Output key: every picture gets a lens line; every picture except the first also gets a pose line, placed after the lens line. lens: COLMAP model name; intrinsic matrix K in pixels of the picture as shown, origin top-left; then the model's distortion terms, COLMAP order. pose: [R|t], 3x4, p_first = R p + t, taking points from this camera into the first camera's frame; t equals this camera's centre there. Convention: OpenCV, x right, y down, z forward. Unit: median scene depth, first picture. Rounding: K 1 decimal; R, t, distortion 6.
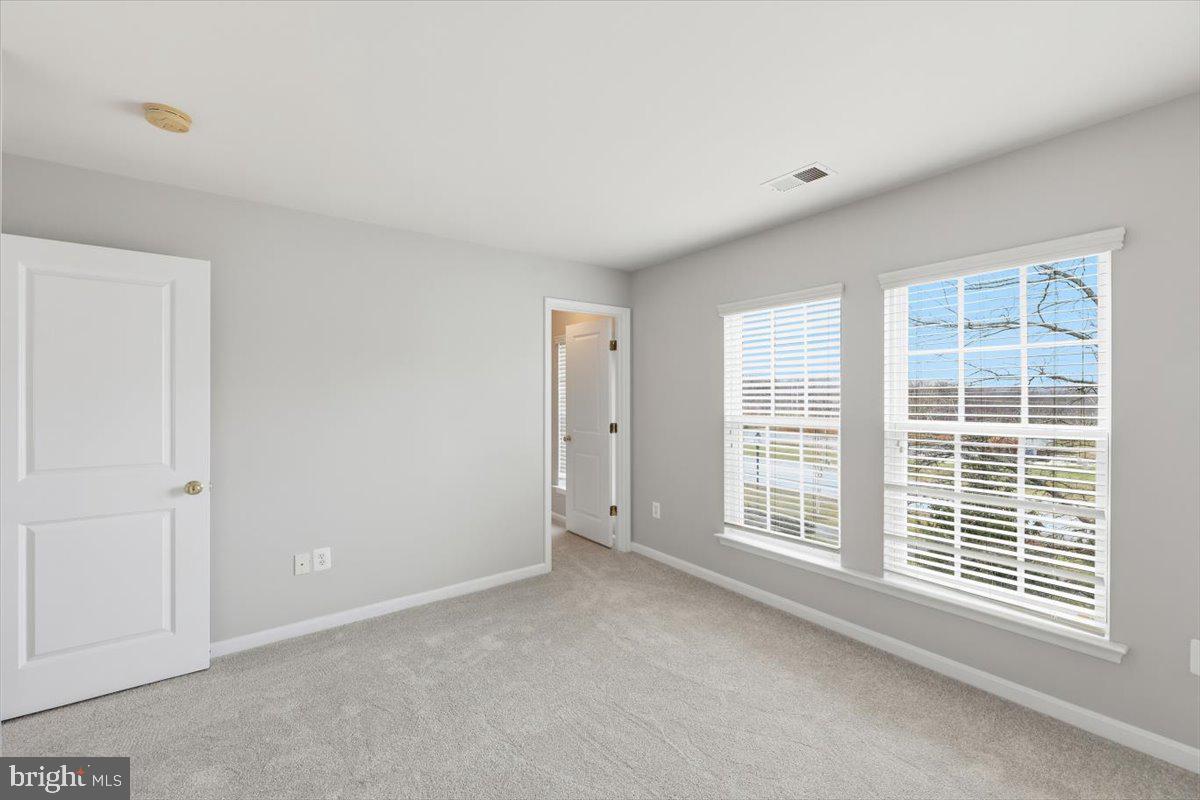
lens RADIAL K [[499.2, 0, 594.0], [0, 499.2, 395.0], [0, 0, 1]] dist [-0.001910, 0.000514]
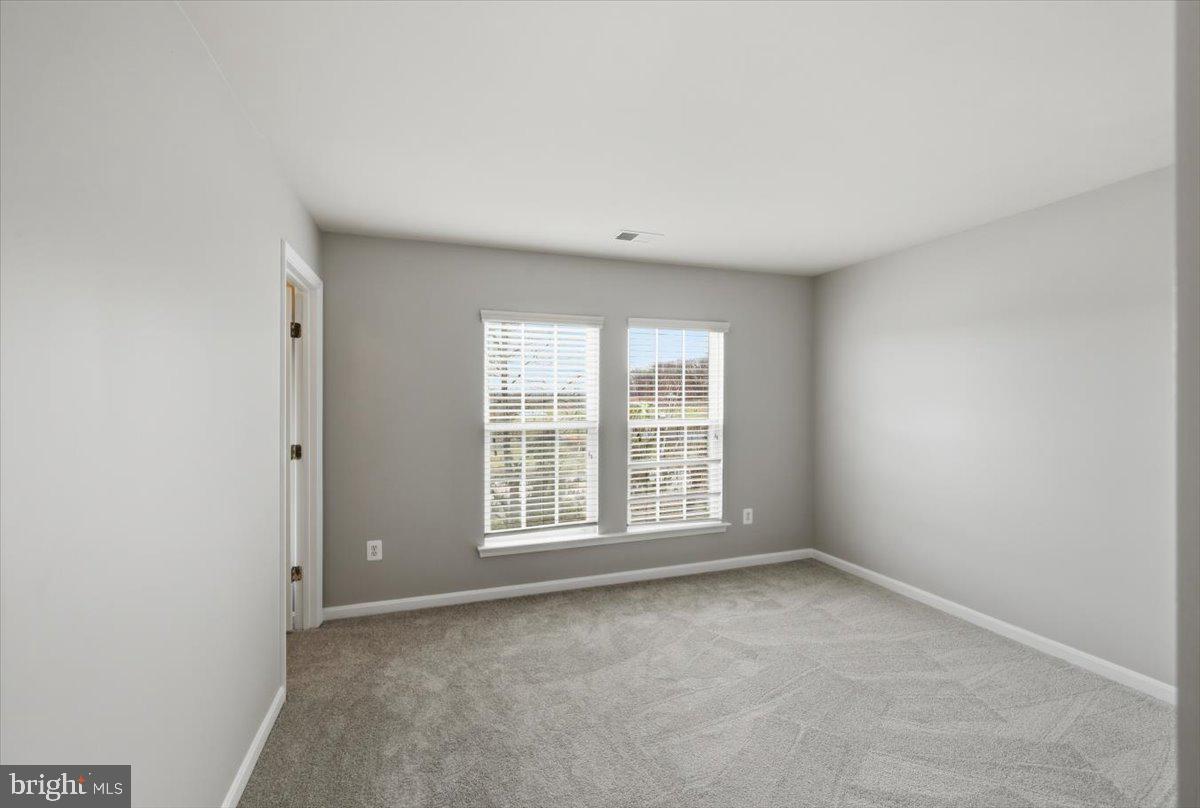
lens RADIAL K [[489.6, 0, 605.6], [0, 489.6, 396.9], [0, 0, 1]] dist [0.001218, 0.000031]
pose [[0.279755, 0.004483, 0.960061, -0.614398], [-0.001259, 0.999990, -0.004302, -0.007624], [-0.960071, -0.000005, 0.279758, 0.527419]]
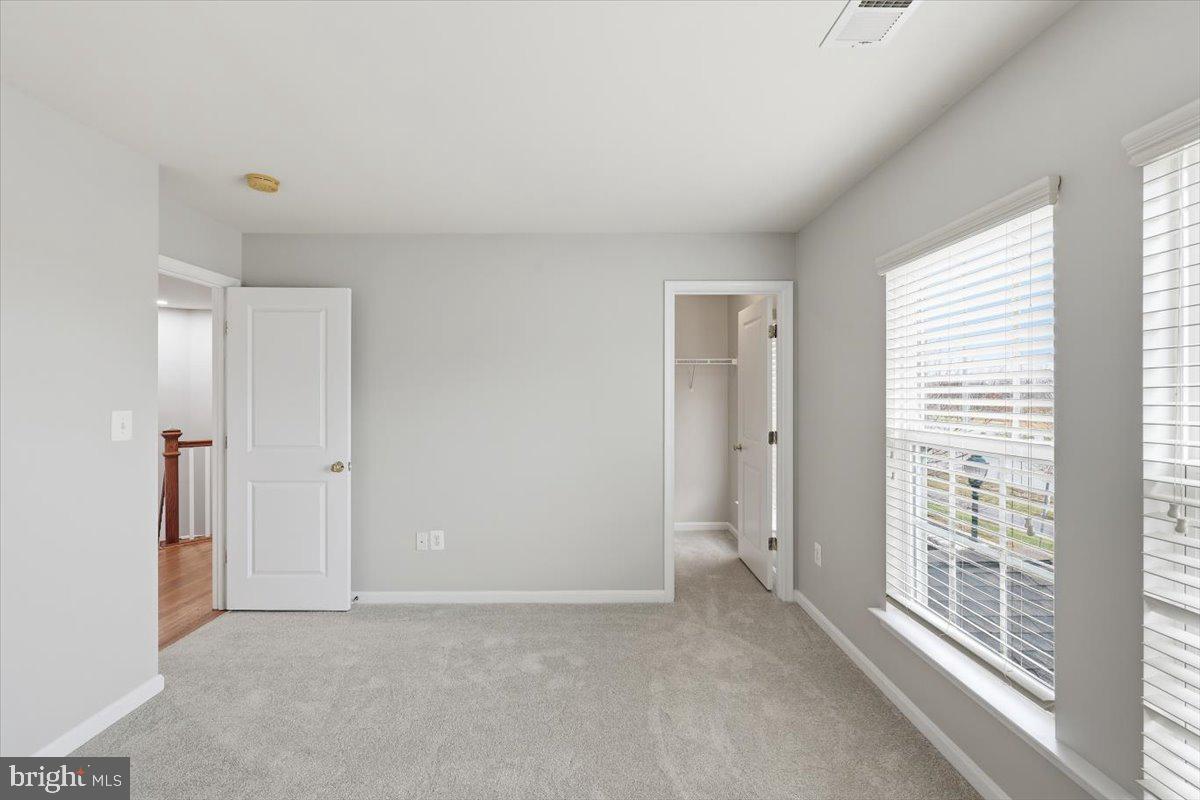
lens RADIAL K [[499.2, 0, 594.0], [0, 499.2, 395.0], [0, 0, 1]] dist [-0.001910, 0.000514]
pose [[0.801397, 0.004620, -0.598115, 0.357059], [-0.002232, 0.999986, 0.004734, -0.004566], [0.598129, -0.002459, 0.801396, 0.268932]]
